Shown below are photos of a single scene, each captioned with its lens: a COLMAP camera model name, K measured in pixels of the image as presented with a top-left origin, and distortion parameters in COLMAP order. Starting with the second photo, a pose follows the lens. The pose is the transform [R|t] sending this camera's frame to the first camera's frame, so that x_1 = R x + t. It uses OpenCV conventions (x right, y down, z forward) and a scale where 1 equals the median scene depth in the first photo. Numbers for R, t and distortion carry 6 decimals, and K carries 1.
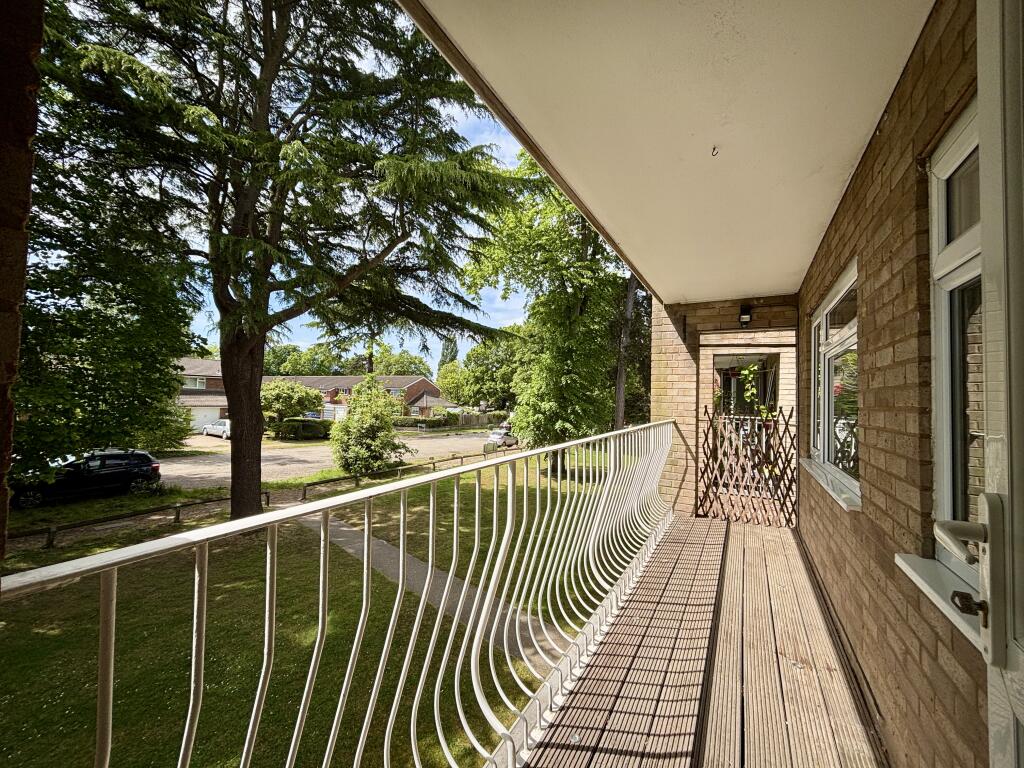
lens RADIAL K [[411.9, 0, 512.0], [0, 411.9, 384.0], [0, 0, 1]] dist [-0.000610, 0.005925]
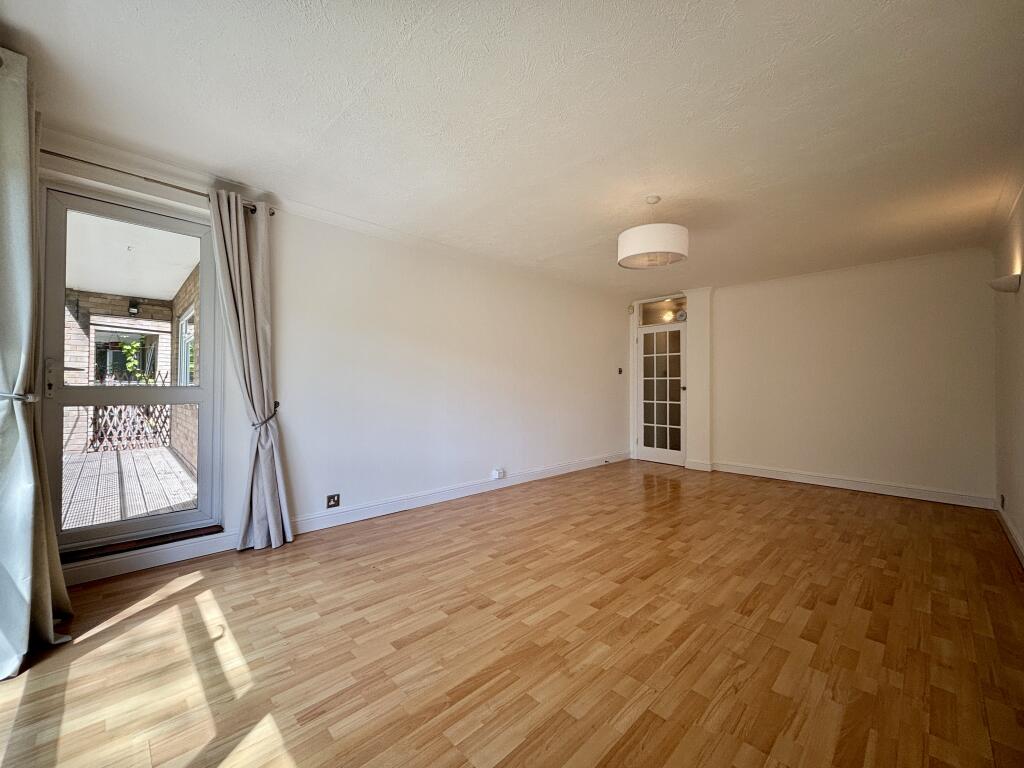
lens RADIAL K [[411.9, 0, 512.0], [0, 411.9, 384.0], [0, 0, 1]] dist [-0.000610, 0.005925]
pose [[0.279836, -0.011489, 0.959979, -0.454631], [-0.030514, 0.999317, 0.020855, 0.030201], [-0.959563, -0.035129, 0.279294, -0.686889]]
